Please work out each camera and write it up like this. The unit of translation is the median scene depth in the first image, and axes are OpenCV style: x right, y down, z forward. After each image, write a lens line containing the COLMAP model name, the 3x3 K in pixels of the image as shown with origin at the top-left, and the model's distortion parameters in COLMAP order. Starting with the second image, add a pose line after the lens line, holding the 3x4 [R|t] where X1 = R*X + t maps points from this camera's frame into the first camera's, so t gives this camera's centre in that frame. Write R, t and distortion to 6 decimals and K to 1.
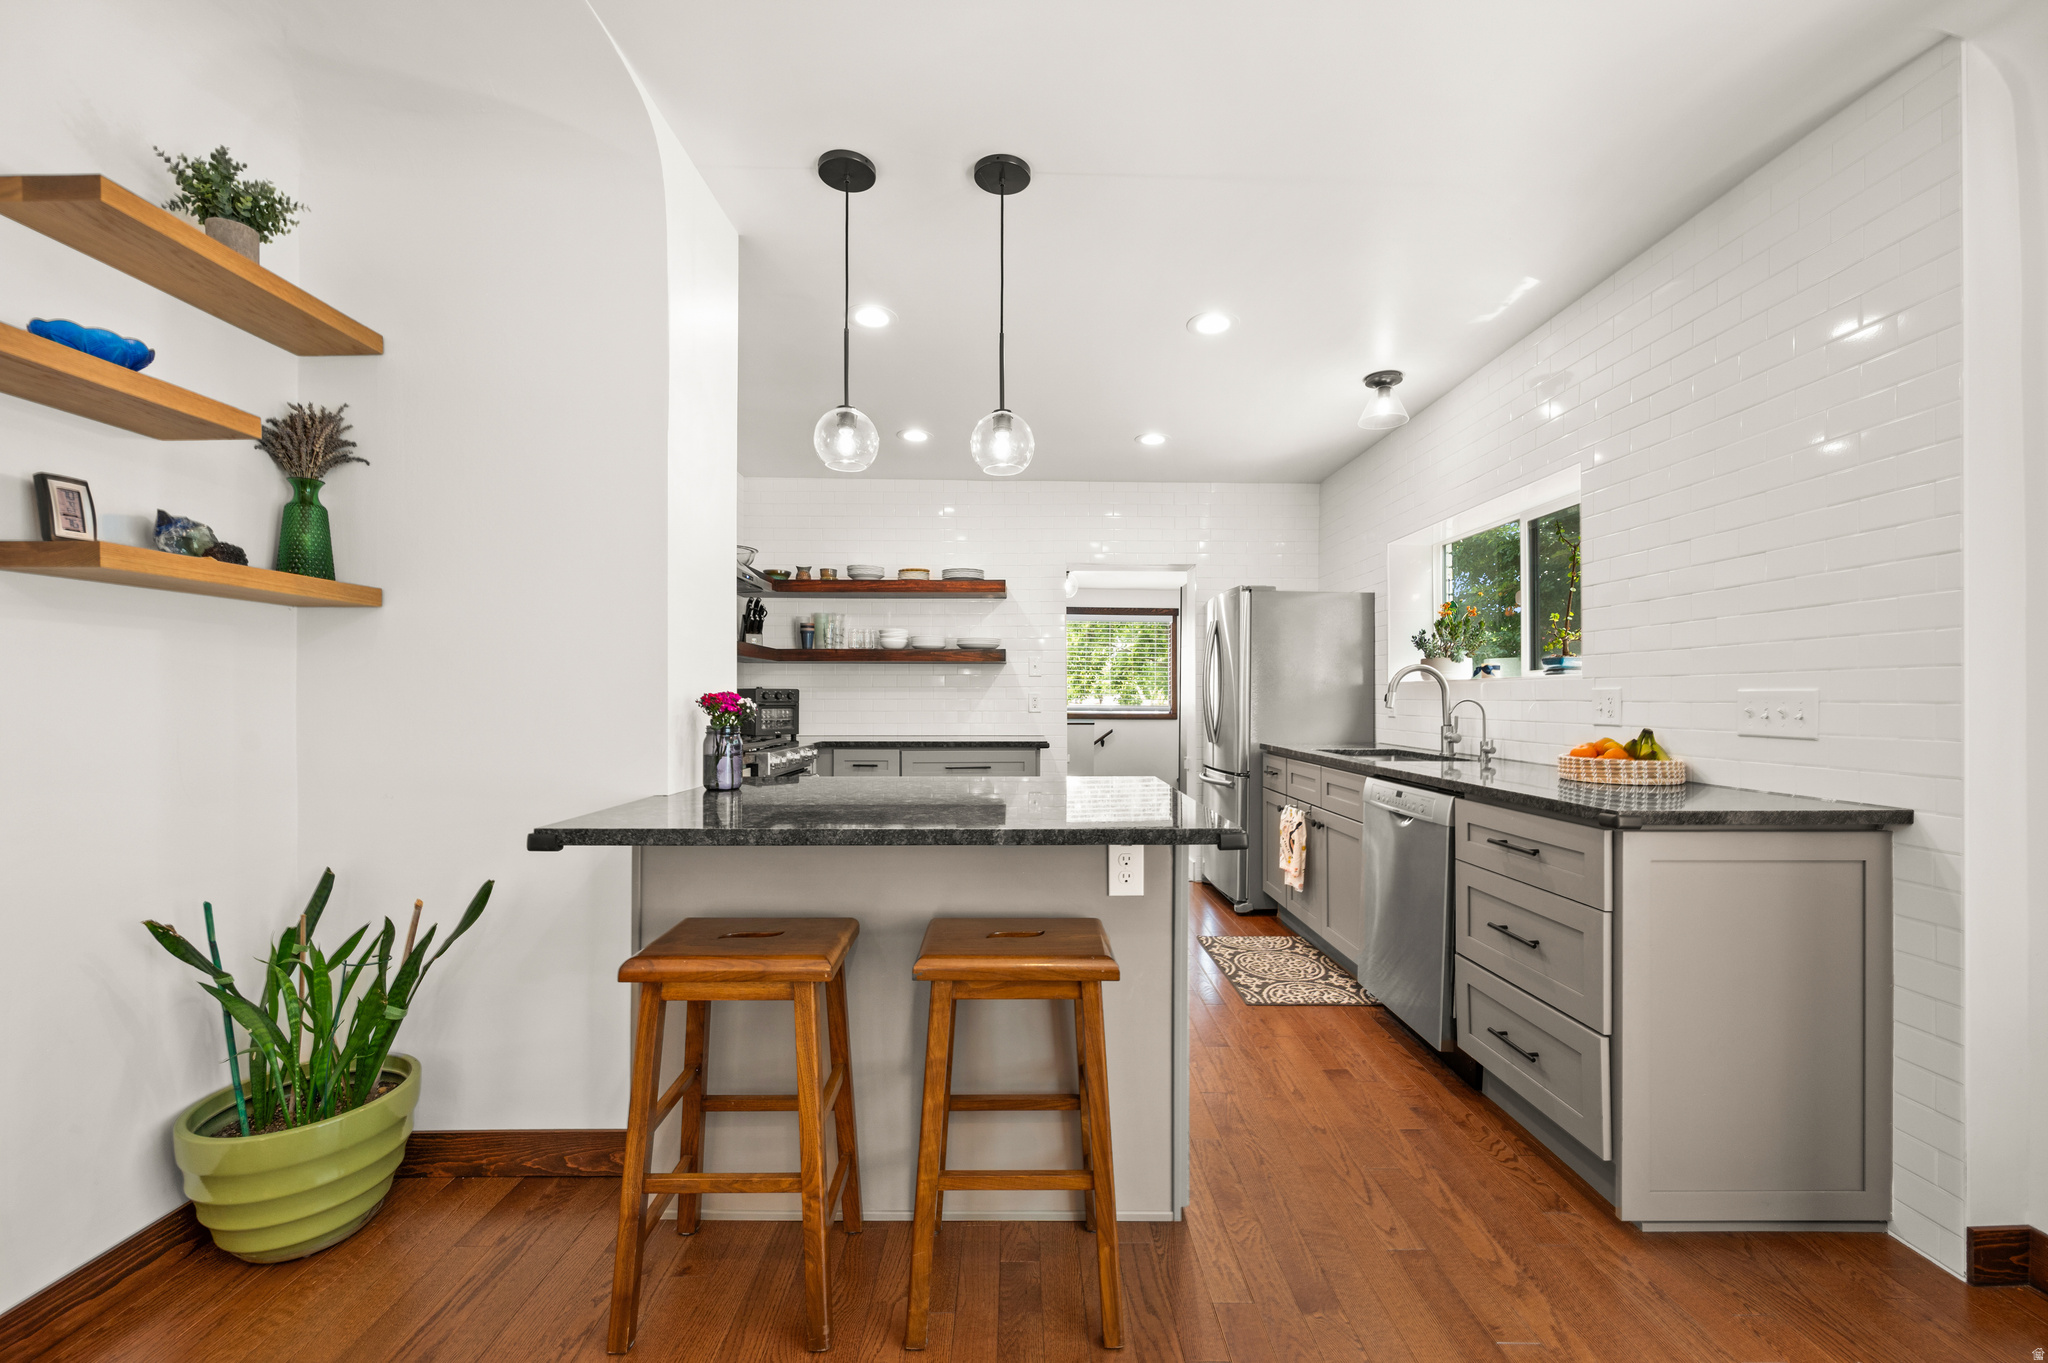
lens RADIAL K [[811.3, 0, 1024.5], [0, 811.3, 697.1], [0, 0, 1]] dist [-0.000061, -0.000470]
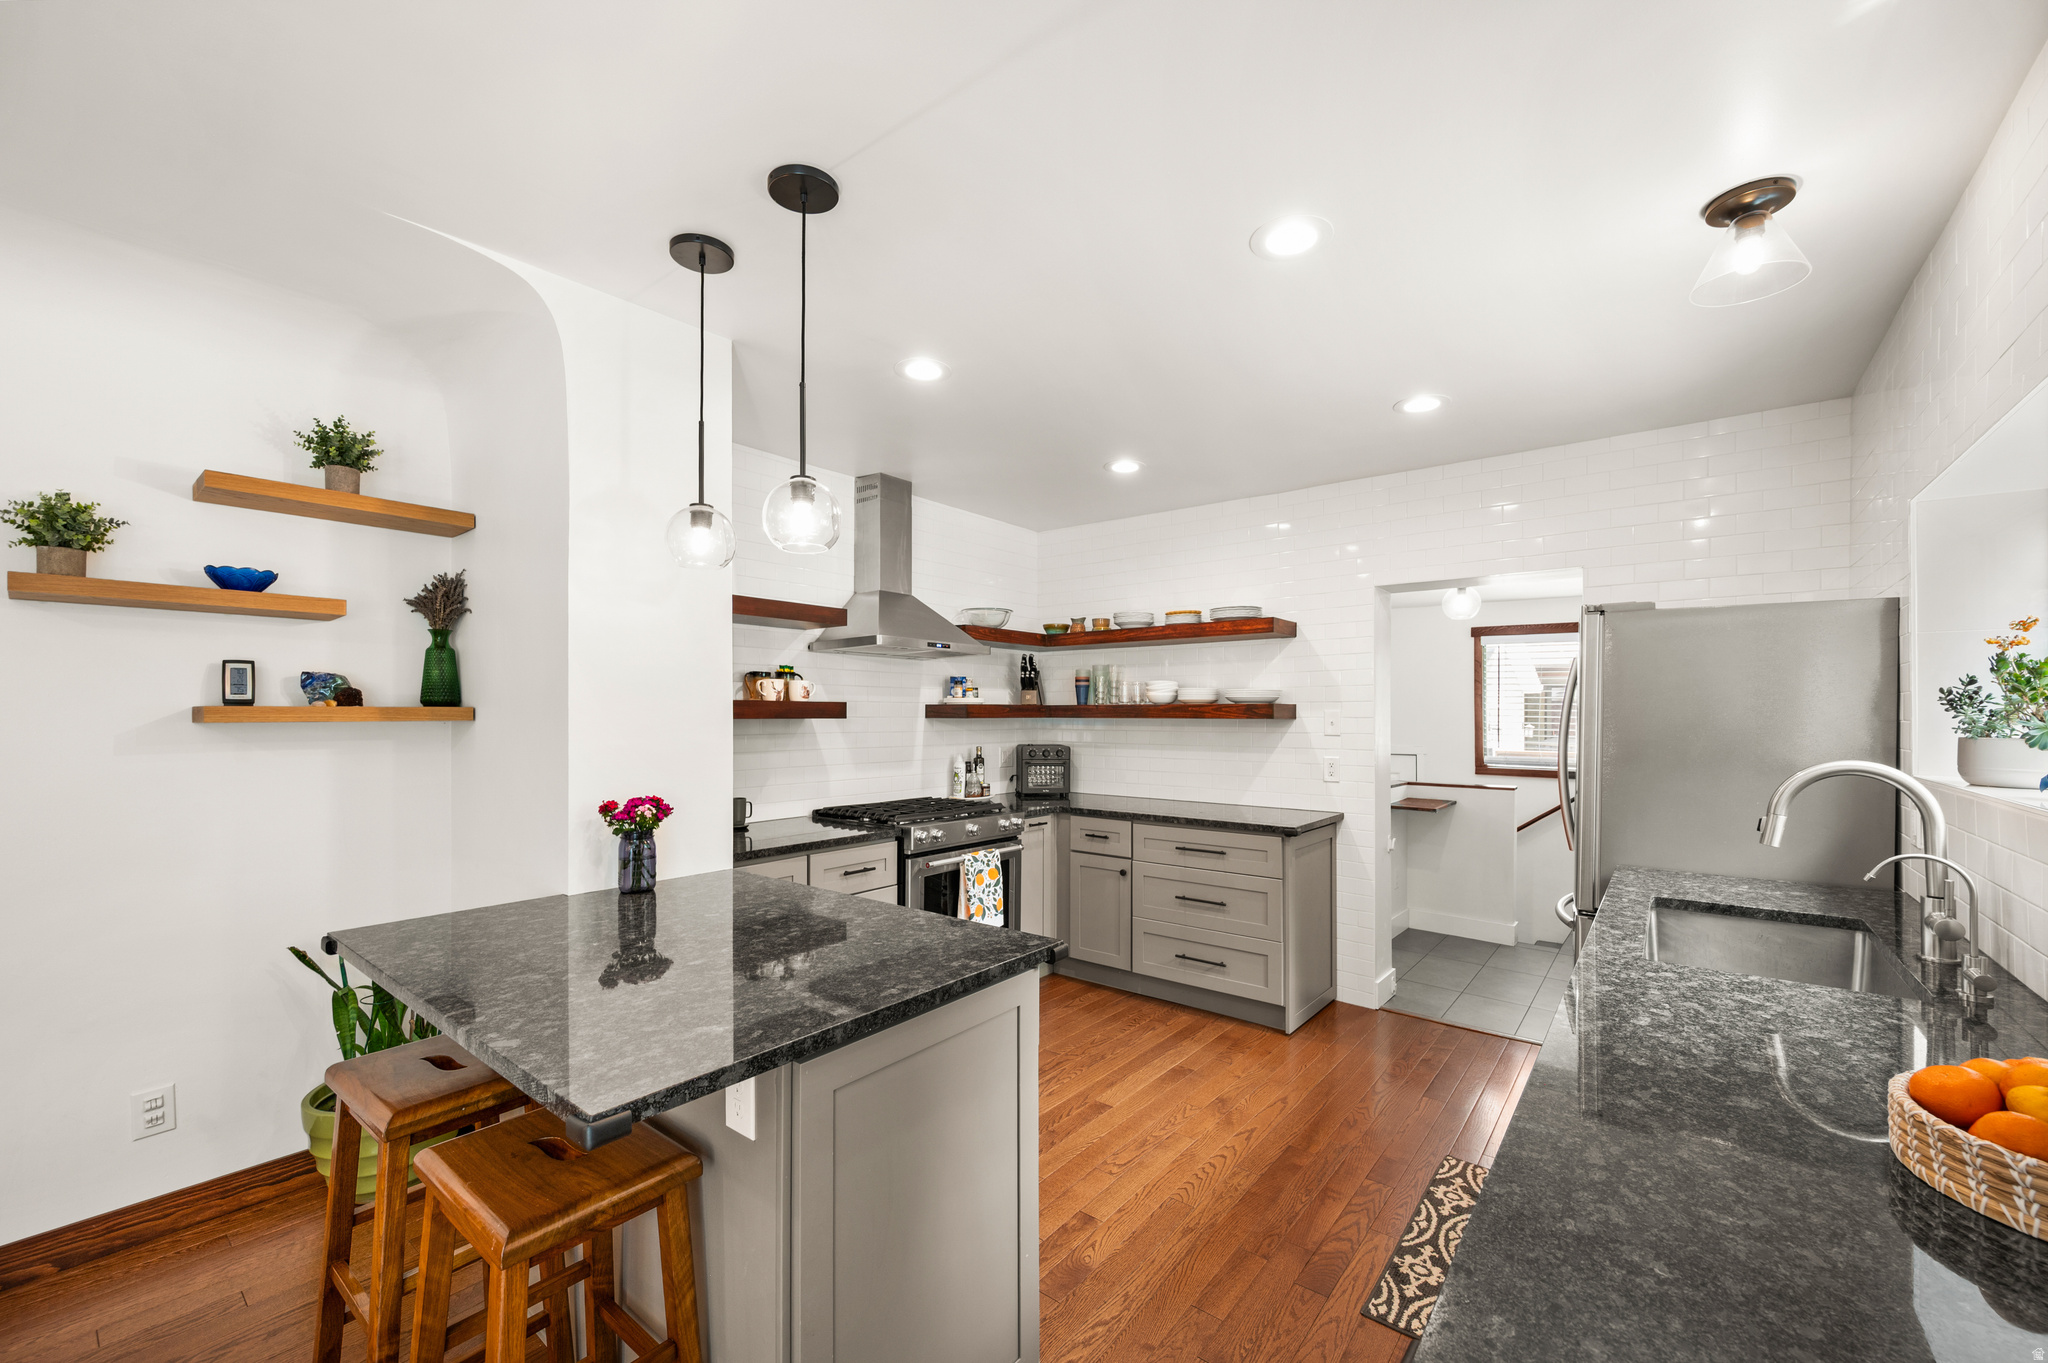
lens RADIAL K [[811.3, 0, 1028.4], [0, 811.3, 704.7], [0, 0, 1]] dist [-0.000061, -0.000470]
pose [[0.773554, -0.006727, -0.633695, 0.349772], [0.000374, 0.999948, -0.010157, -0.058831], [0.633731, 0.007620, 0.773516, 0.263116]]
